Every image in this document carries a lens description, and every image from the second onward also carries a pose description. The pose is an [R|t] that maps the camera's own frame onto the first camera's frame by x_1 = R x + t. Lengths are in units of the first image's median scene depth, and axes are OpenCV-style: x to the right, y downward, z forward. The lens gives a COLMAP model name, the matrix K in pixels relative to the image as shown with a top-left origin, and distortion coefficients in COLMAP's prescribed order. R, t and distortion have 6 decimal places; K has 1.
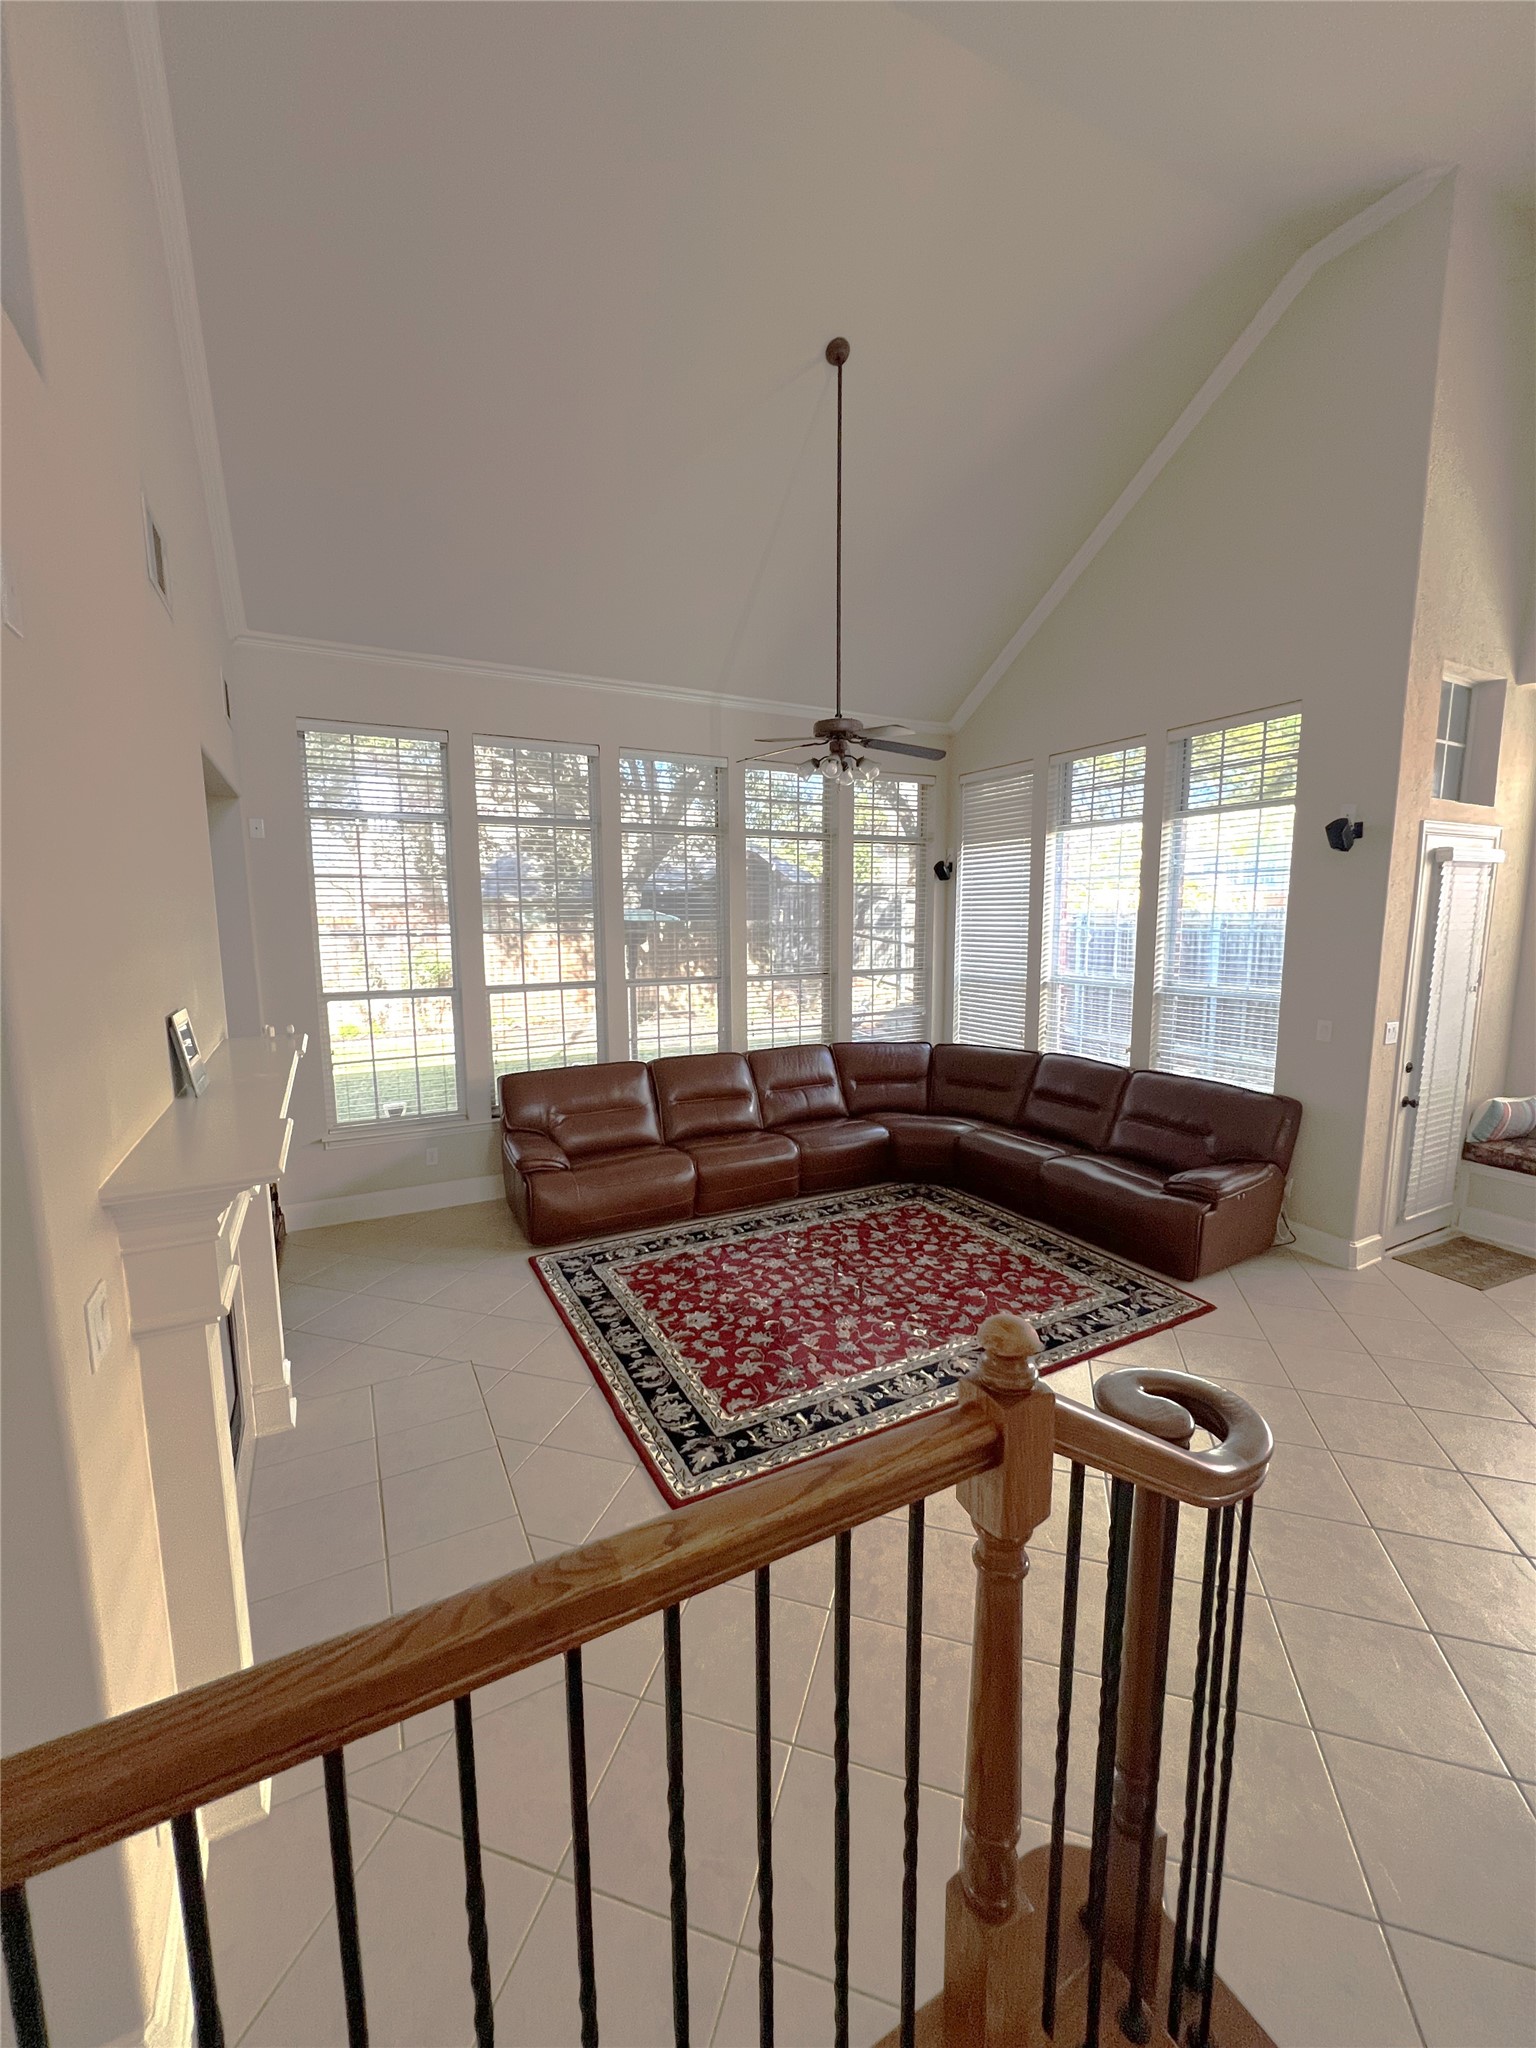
lens RADIAL K [[818.3, 0, 770.1], [0, 818.3, 1023.7], [0, 0, 1]] dist [-0.000448, 0.000192]
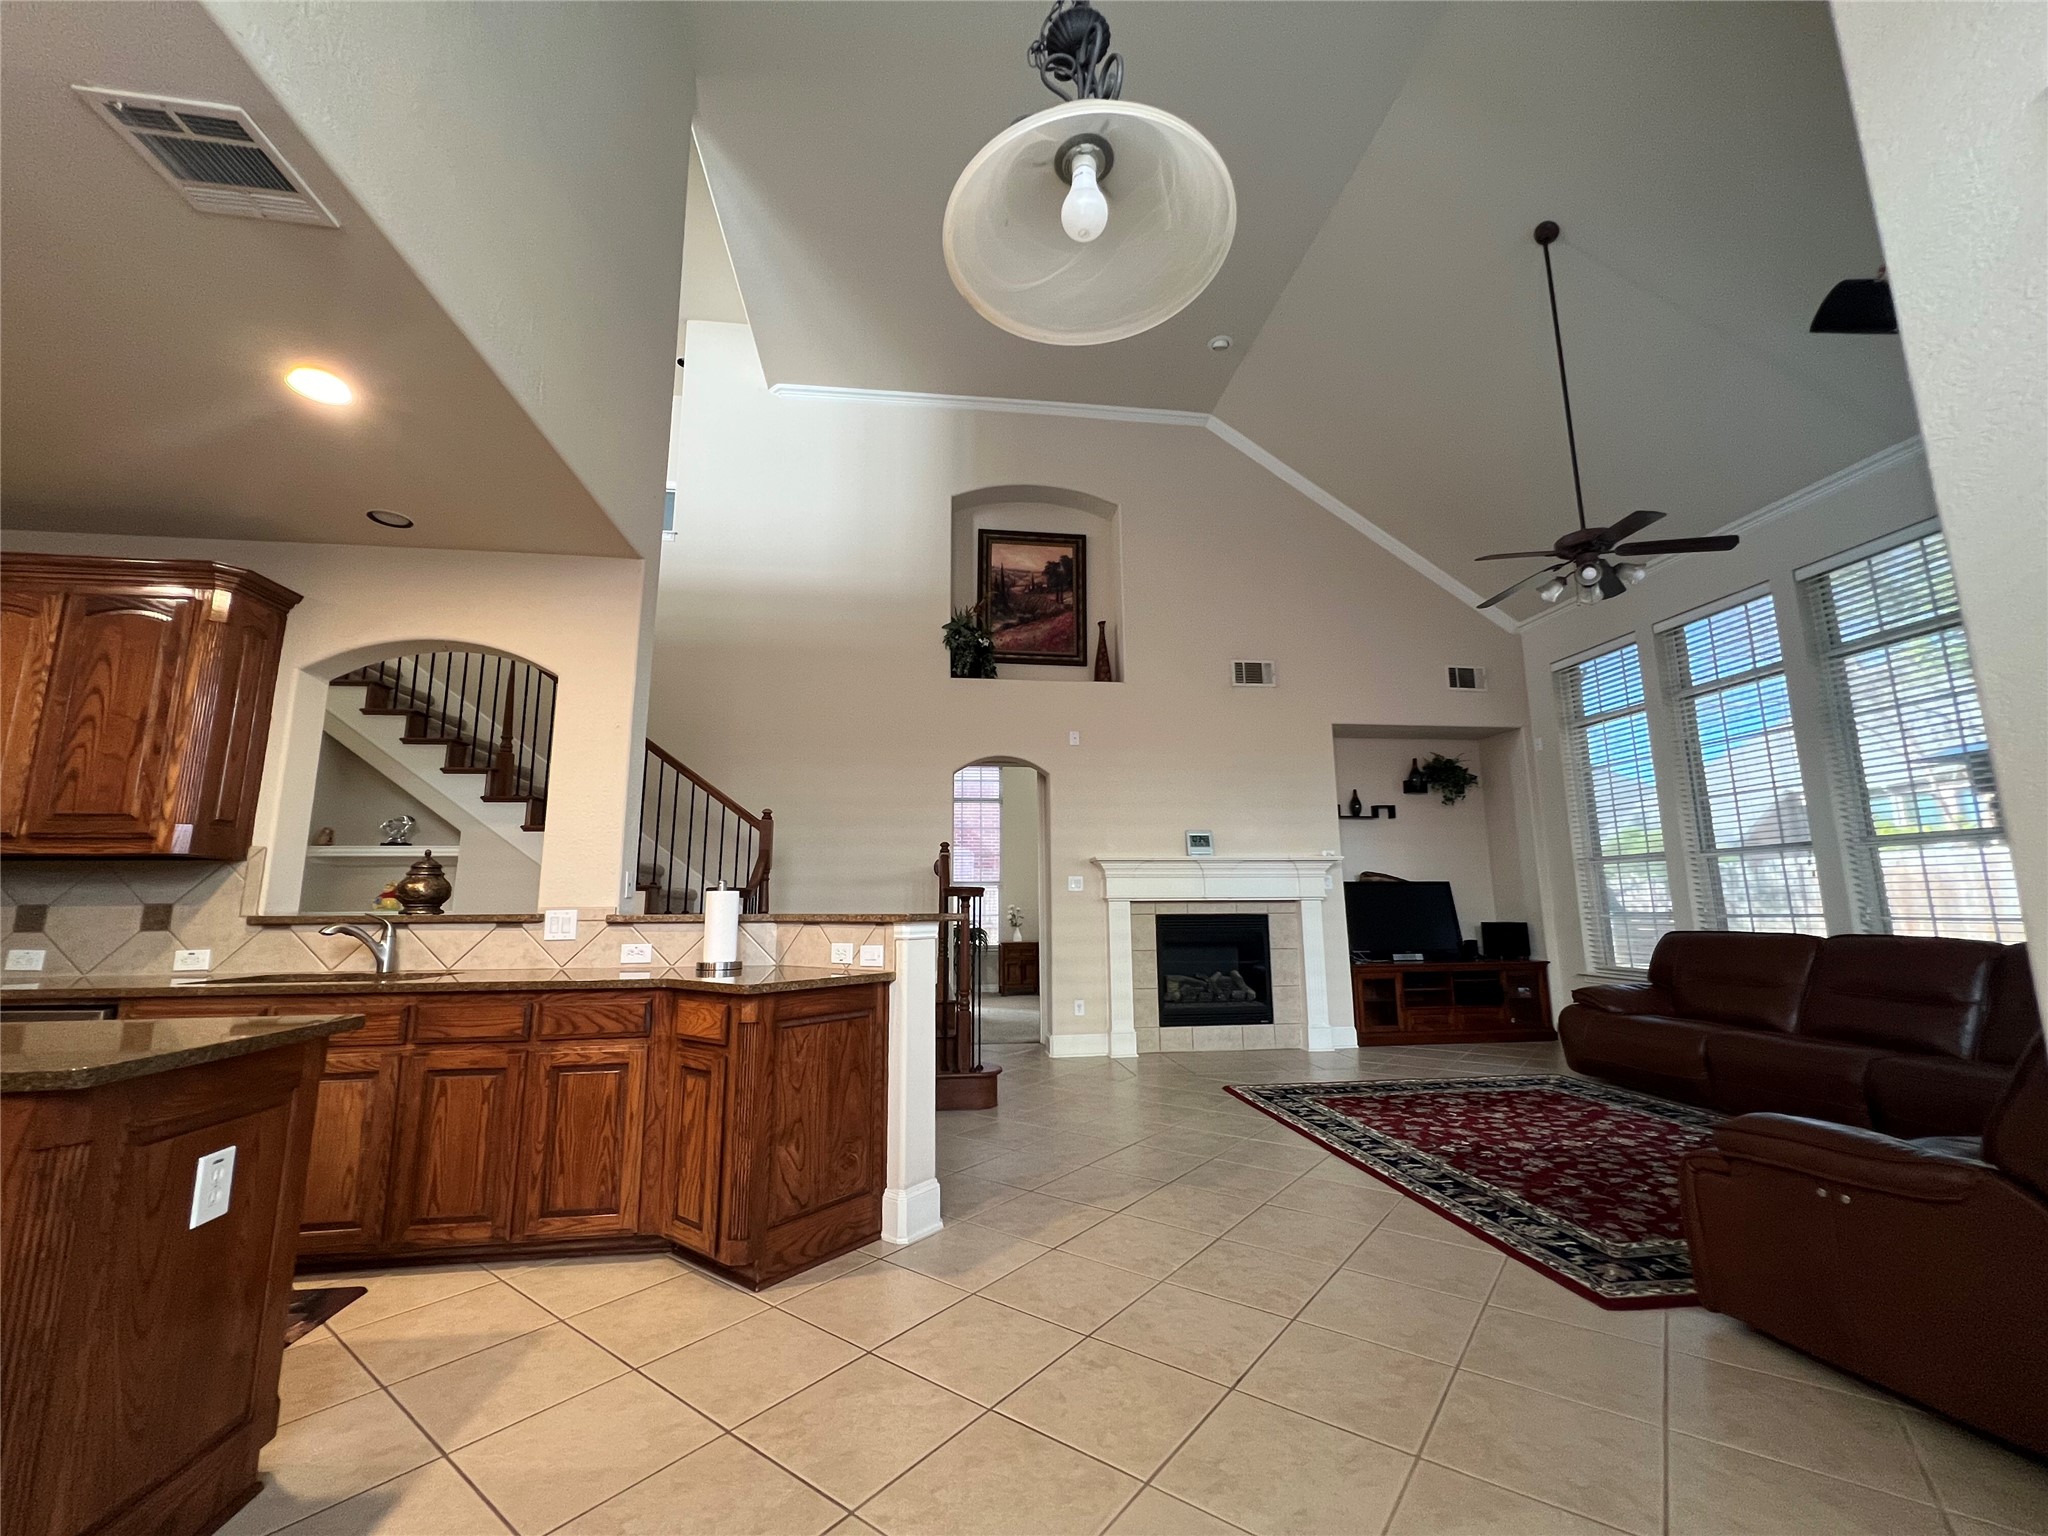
lens RADIAL K [[818.3, 0, 1023.5], [0, 818.3, 760.0], [0, 0, 1]] dist [-0.000448, 0.000192]
pose [[-0.363735, -0.161033, -0.917478, 1.216762], [-0.121185, 0.984754, -0.124798, 0.095894], [0.923586, 0.065791, -0.377704, 0.793568]]
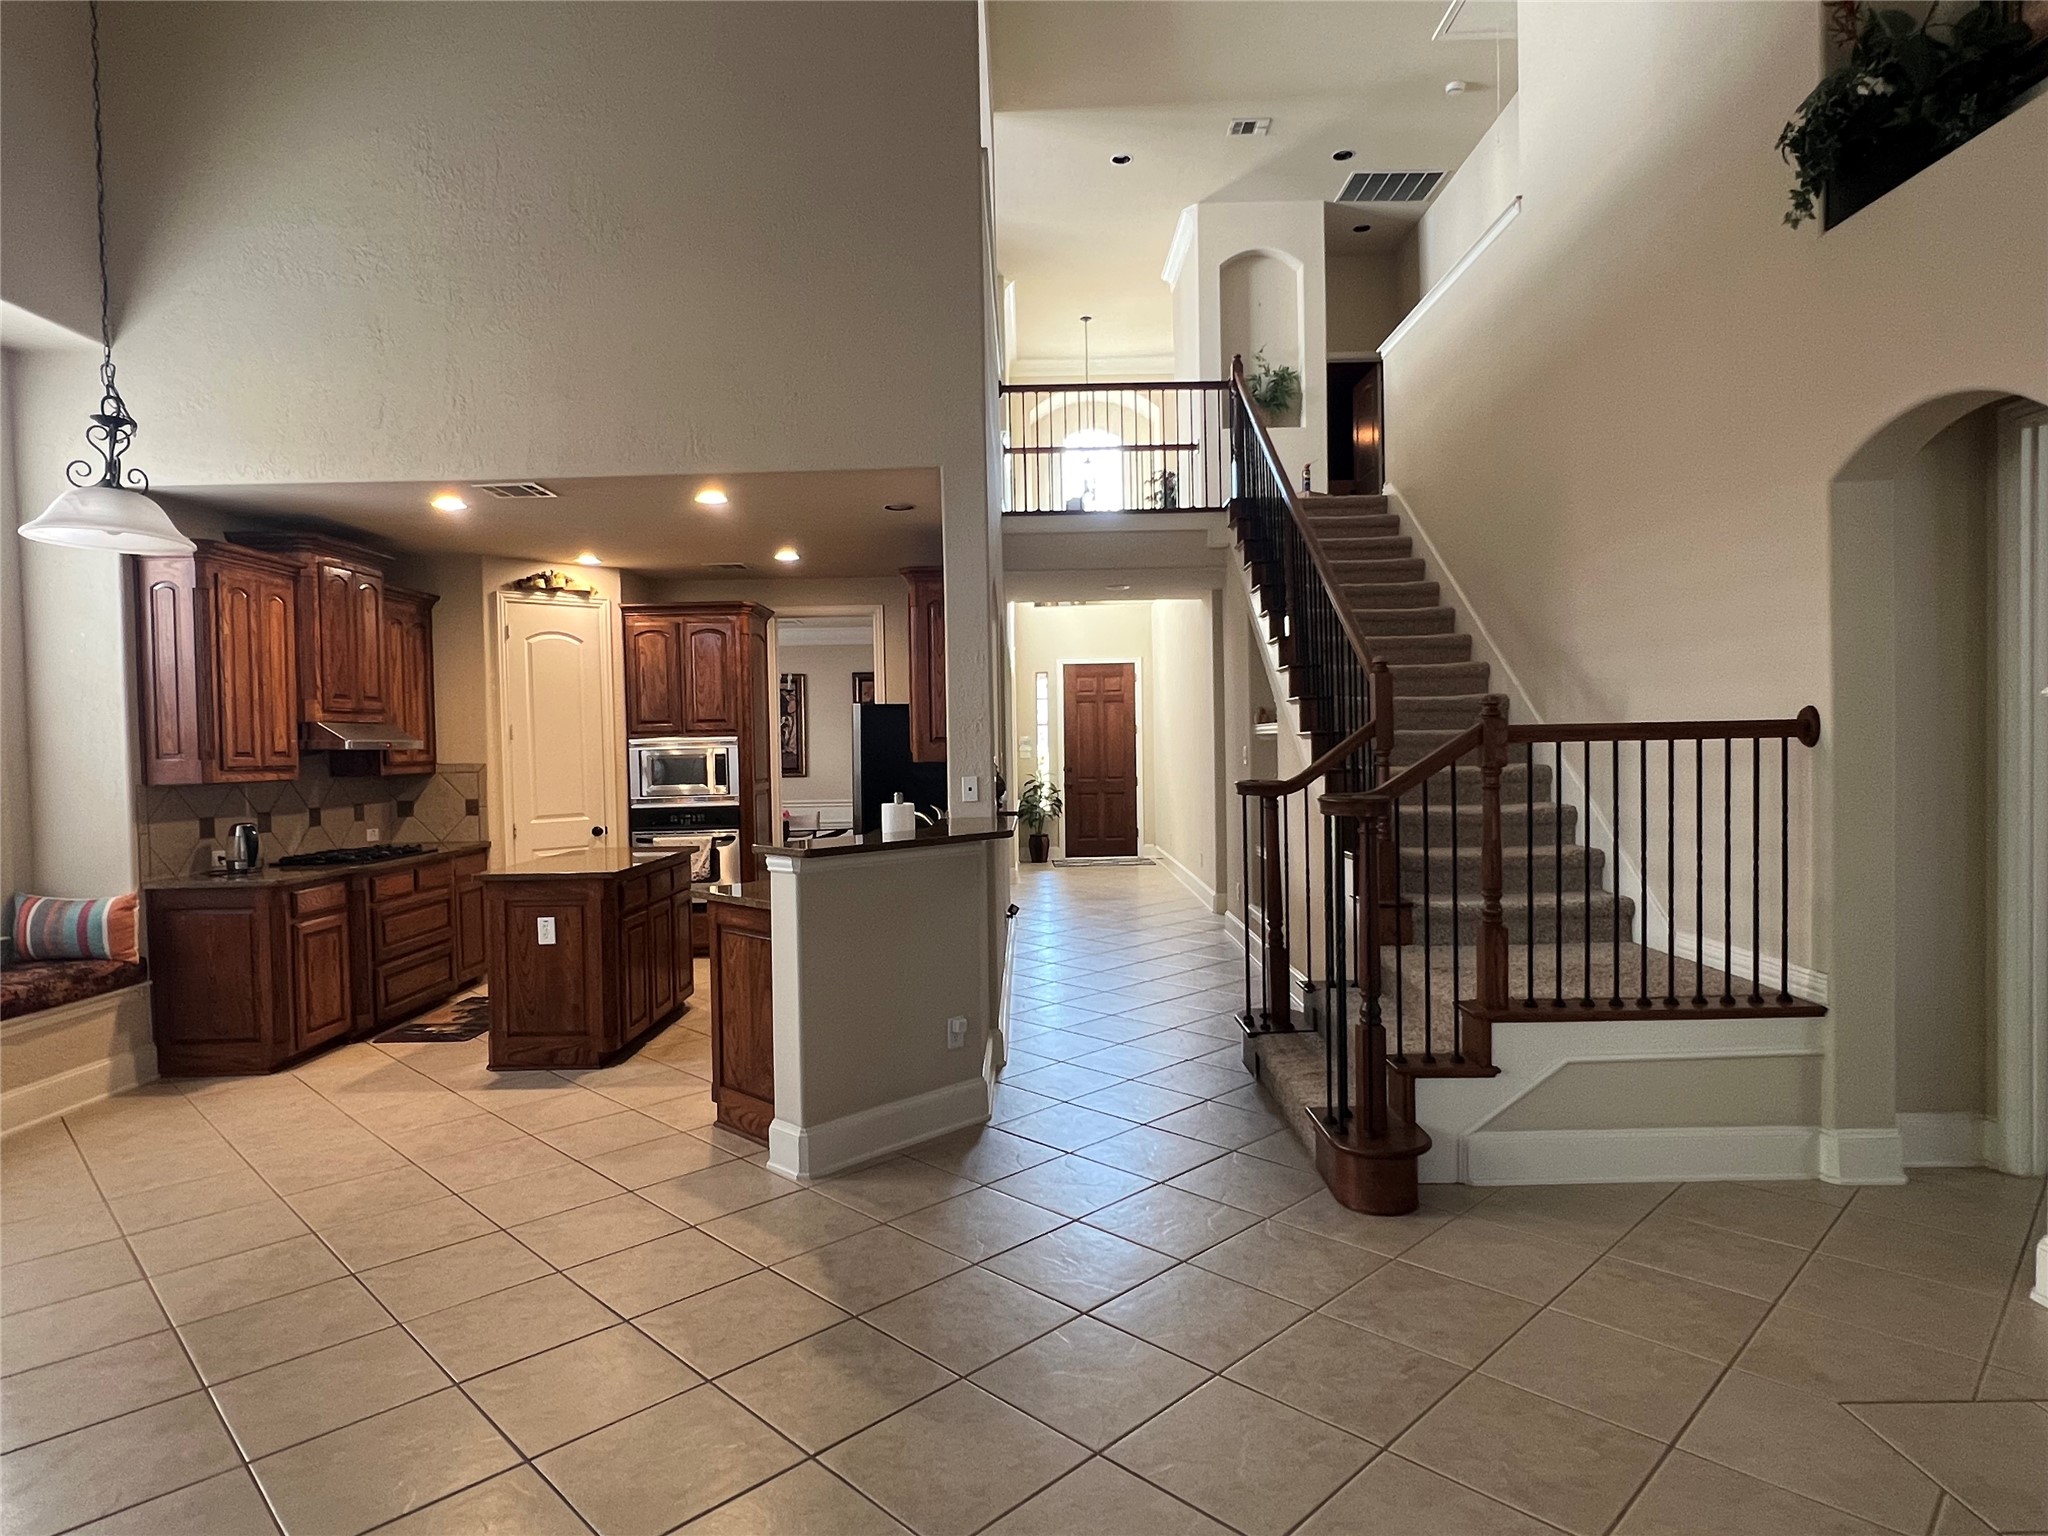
lens RADIAL K [[1160.2, 0, 1017.2], [0, 1160.2, 769.4], [0, 0, 1]] dist [-0.002821, 0.000538]
pose [[-0.873654, 0.009723, 0.486450, -0.045897], [0.089873, 0.985821, 0.141706, -0.021570], [-0.478175, 0.167521, -0.862140, 1.138752]]
